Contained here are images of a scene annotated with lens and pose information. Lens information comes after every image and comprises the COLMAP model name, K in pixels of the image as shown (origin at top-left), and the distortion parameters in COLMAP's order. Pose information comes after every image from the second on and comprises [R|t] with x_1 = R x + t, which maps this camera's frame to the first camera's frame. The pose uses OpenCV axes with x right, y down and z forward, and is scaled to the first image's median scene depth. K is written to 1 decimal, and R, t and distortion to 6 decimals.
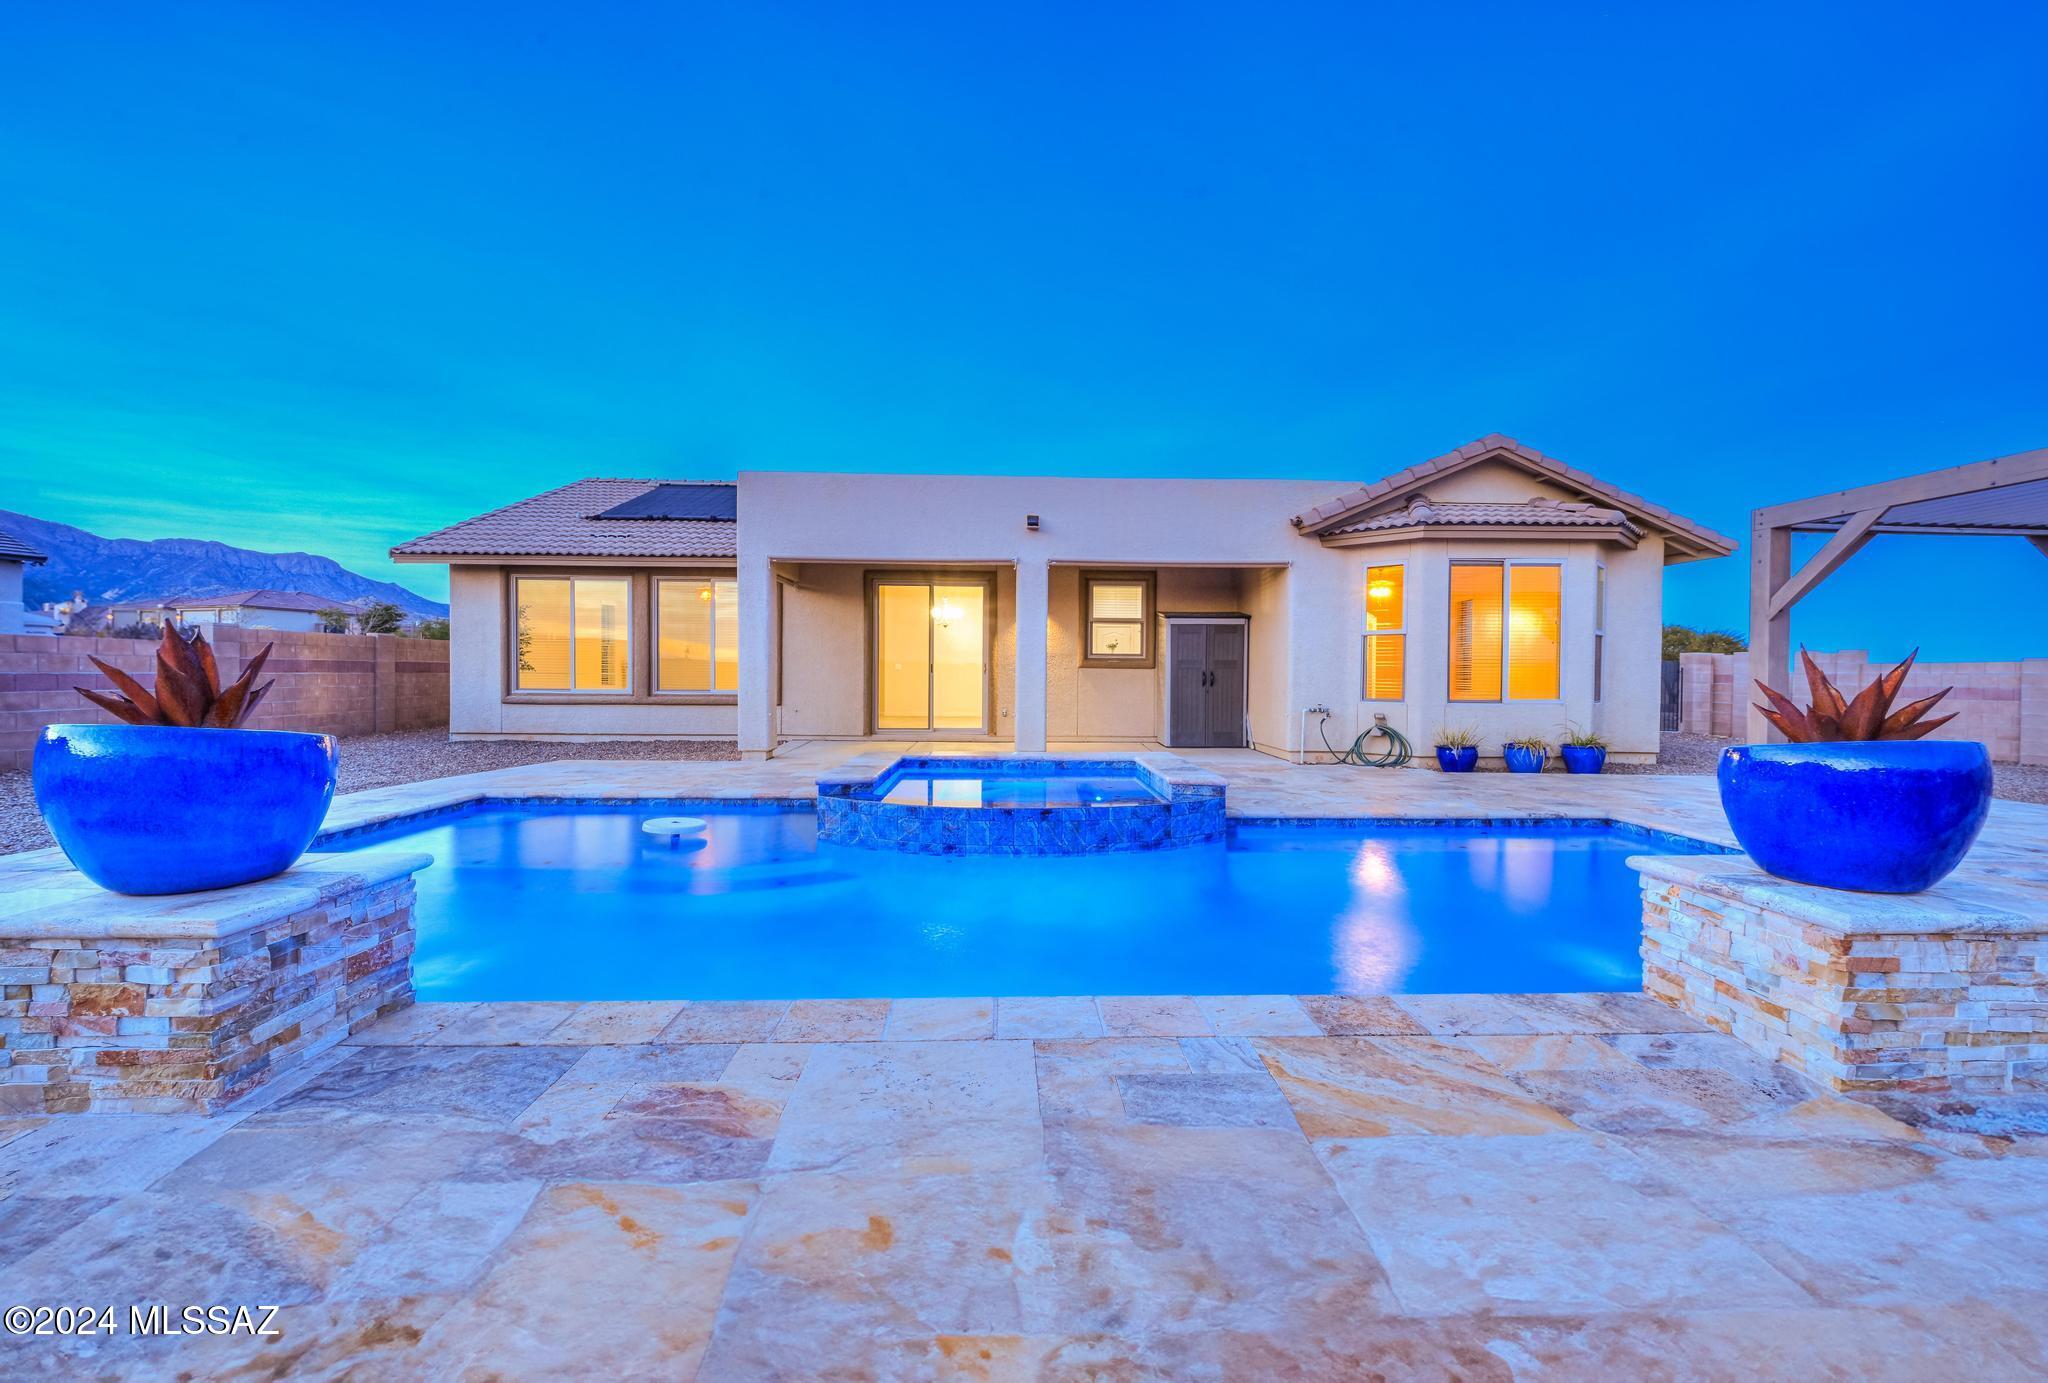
lens RADIAL K [[815.3, 0, 1037.2], [0, 815.3, 681.3], [0, 0, 1]] dist [-0.001556, -0.000144]
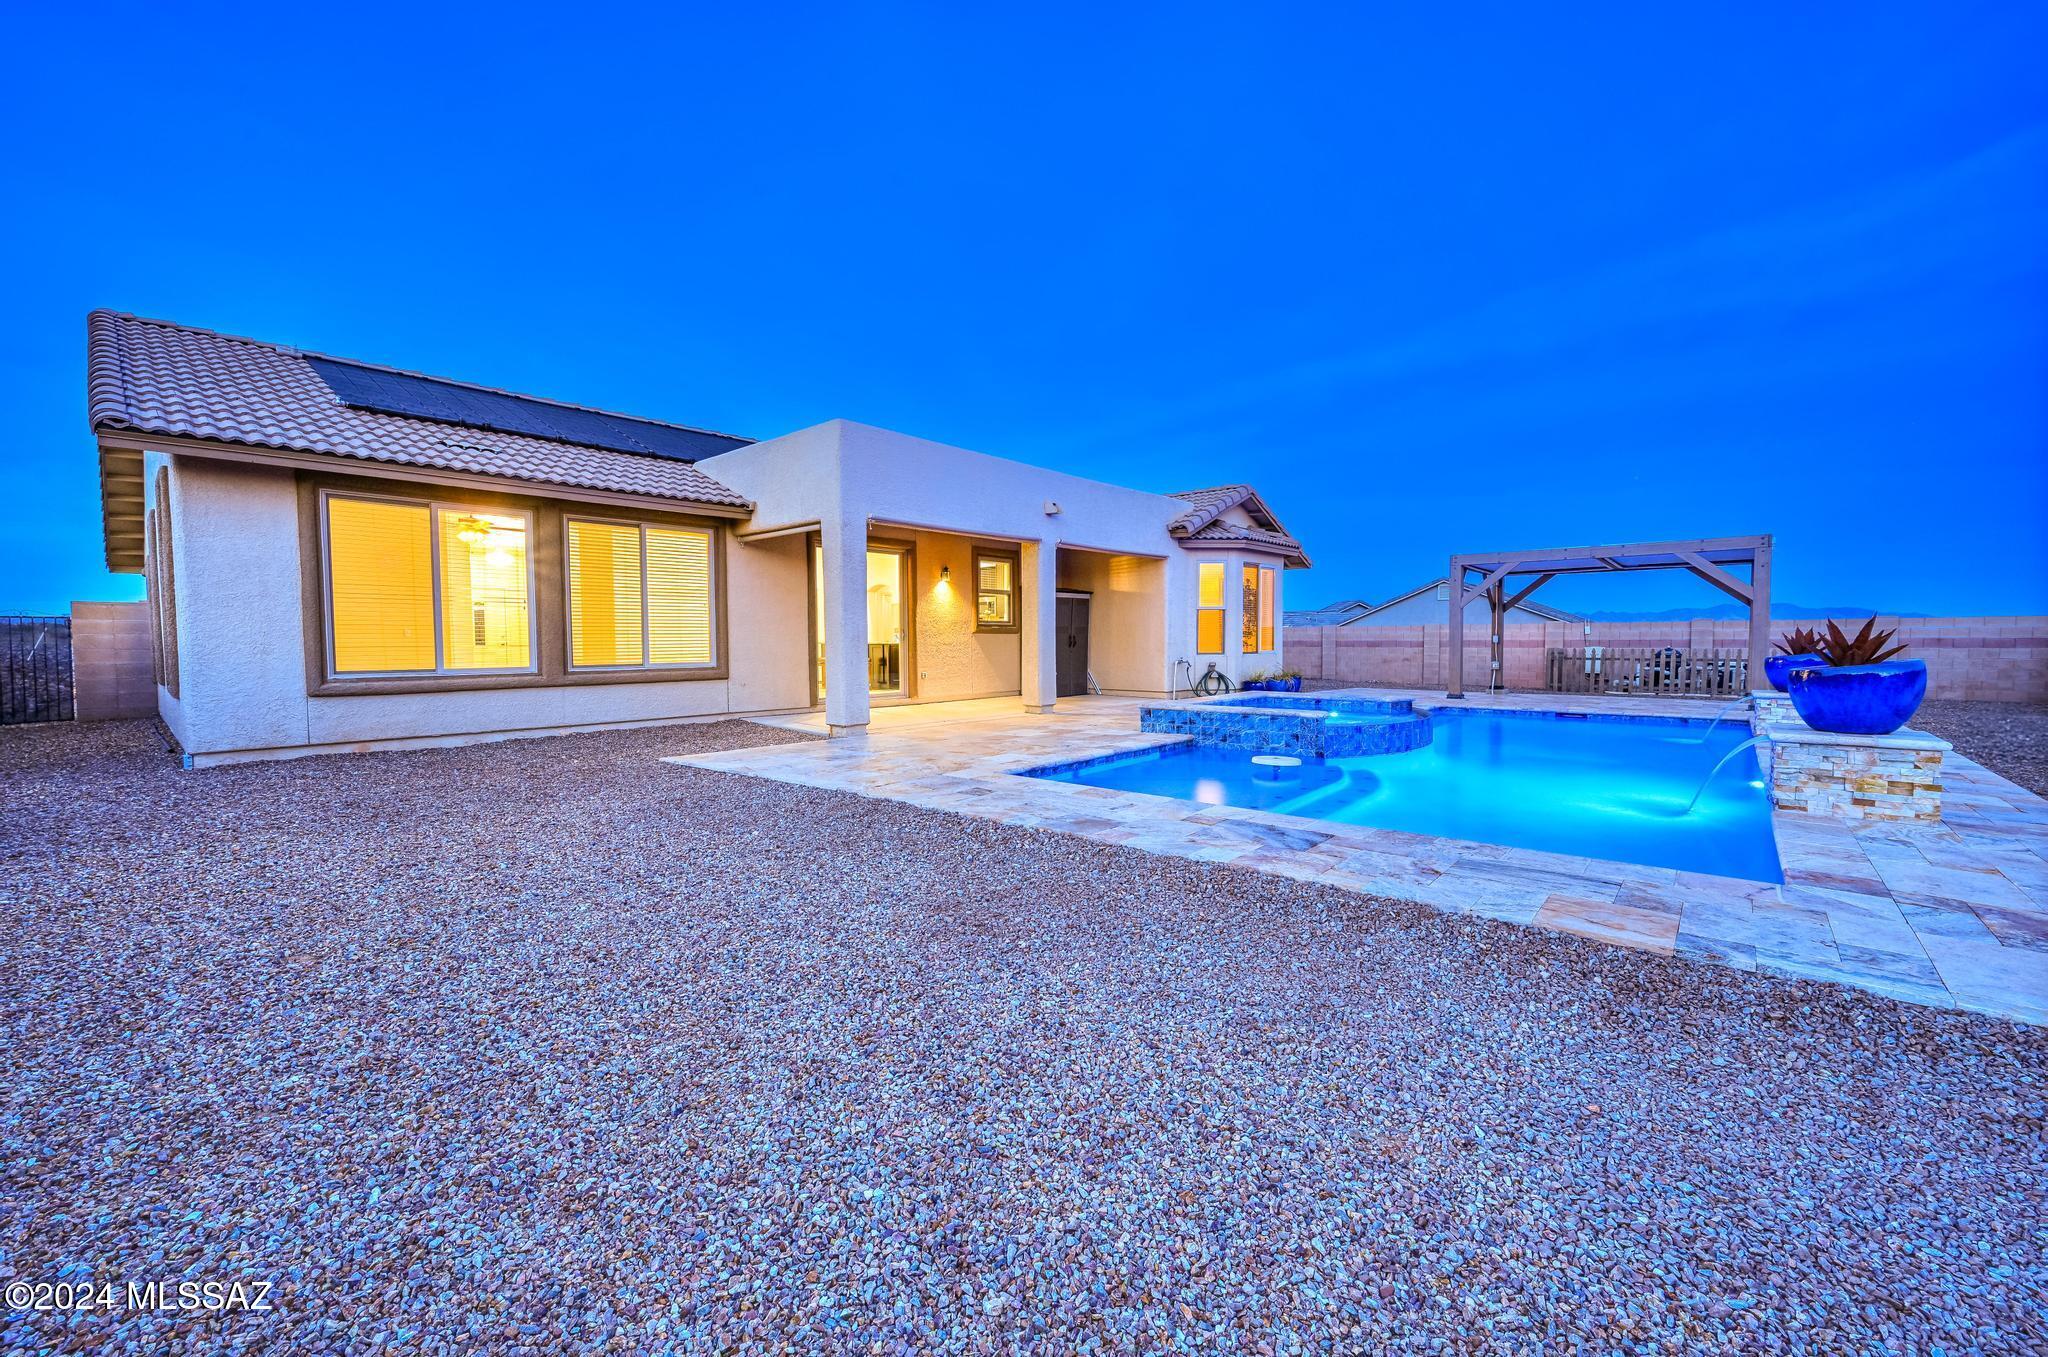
lens RADIAL K [[804.2, 0, 1024.0], [0, 804.2, 678.5], [0, 0, 1]] dist [0.000689, -0.000321]
pose [[0.690321, -0.047300, 0.721956, -0.741959], [0.015539, 0.998600, 0.050566, -0.009237], [-0.723337, -0.023688, 0.690089, 0.194896]]
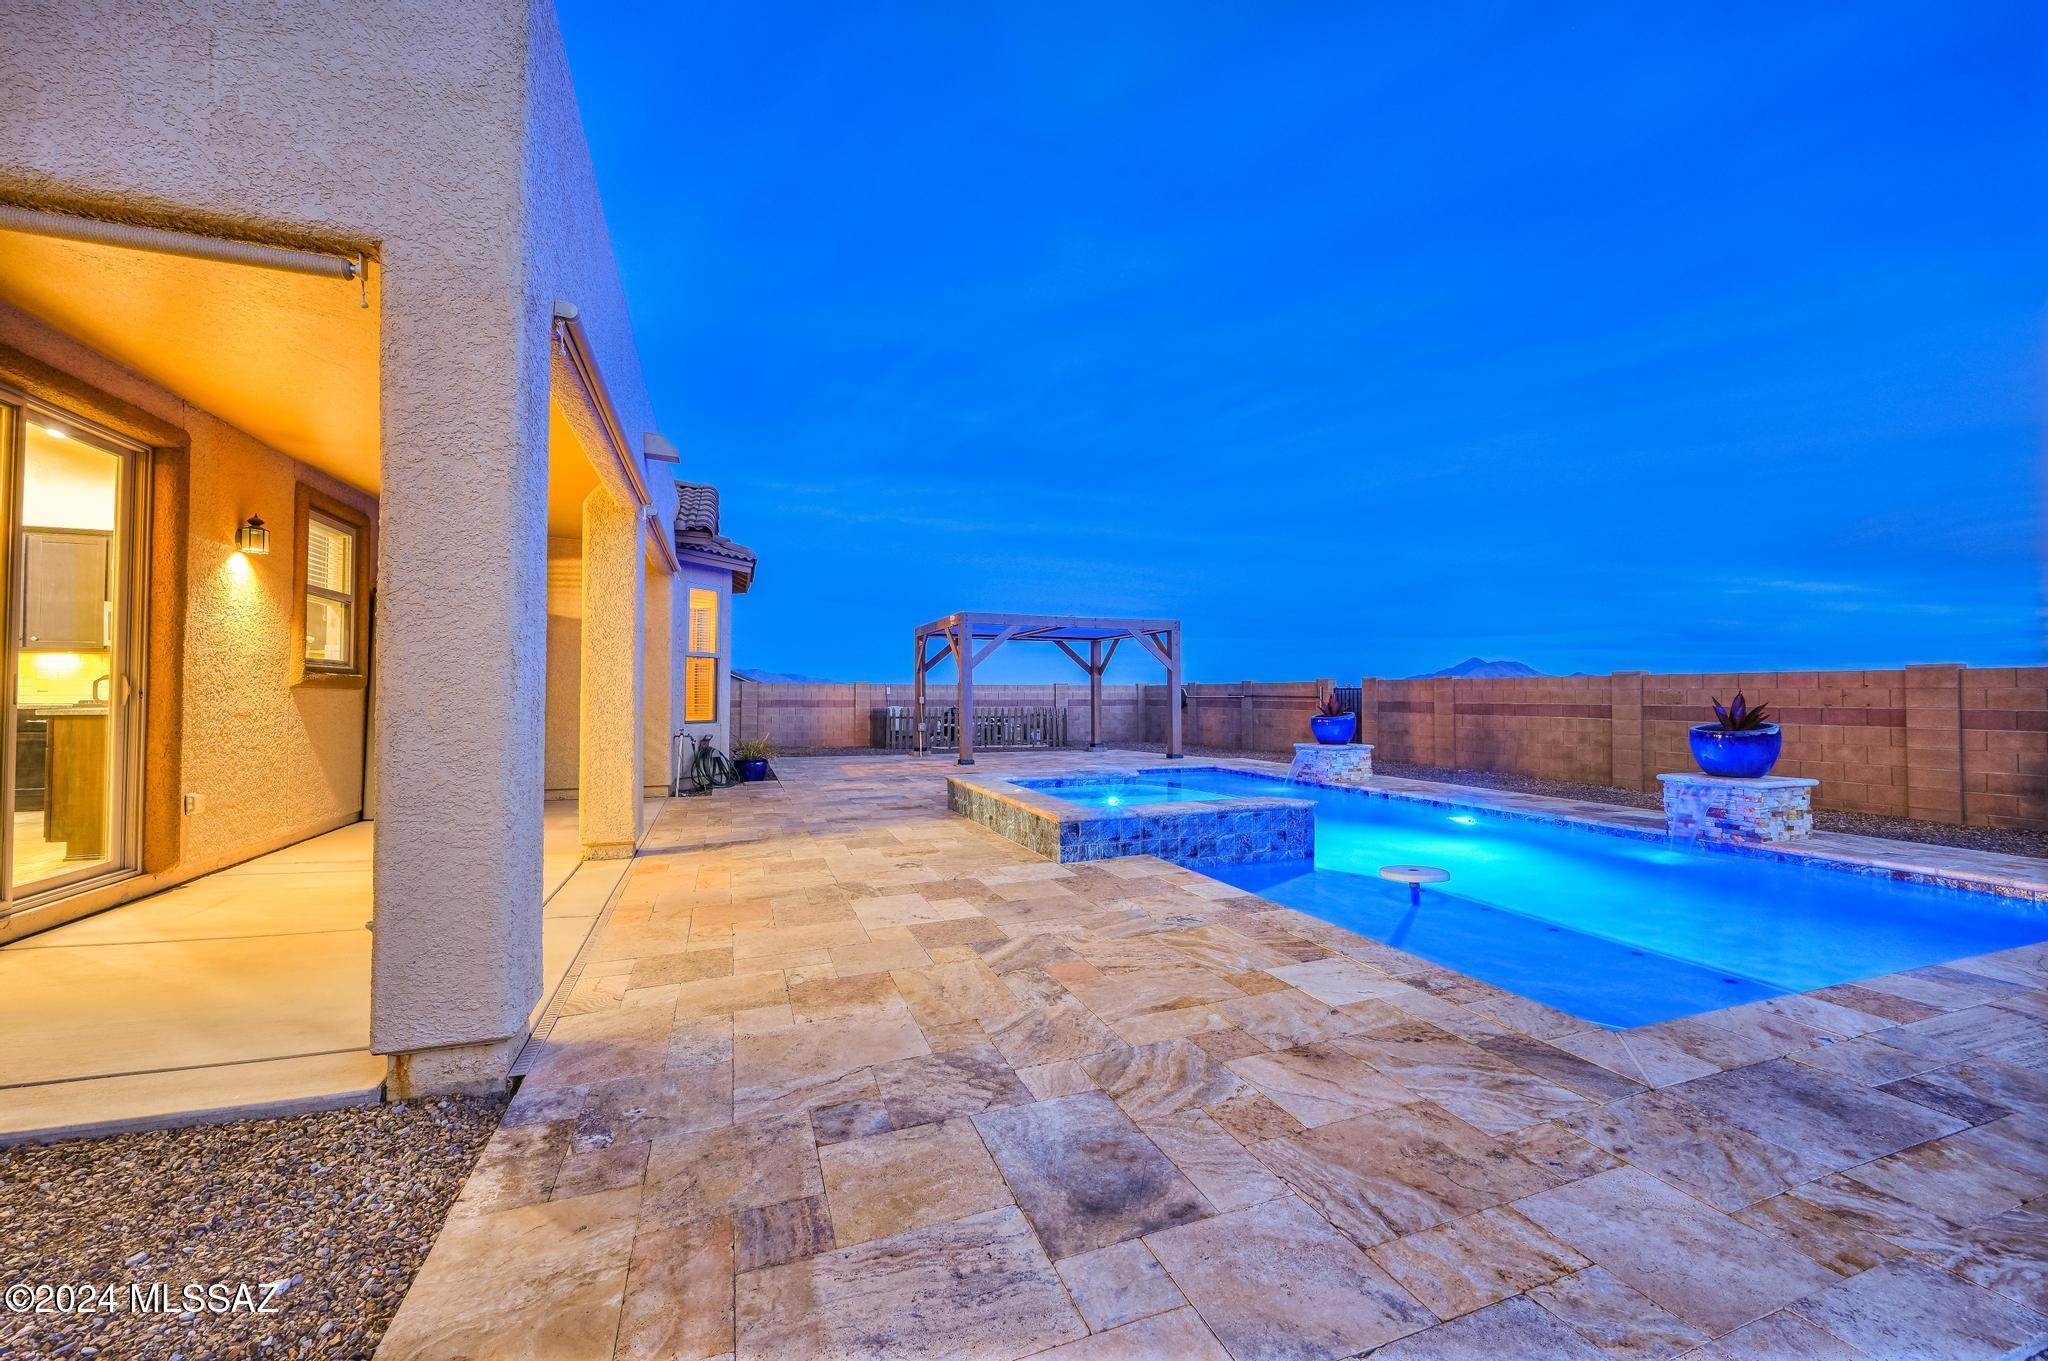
lens RADIAL K [[804.2, 0, 1024.0], [0, 804.2, 680.5], [0, 0, 1]] dist [0.000689, -0.000321]
pose [[-0.304388, 0.006851, 0.952523, -0.546245], [0.000996, 0.999976, -0.006874, -0.017485], [-0.952548, -0.001144, -0.304388, 0.783453]]
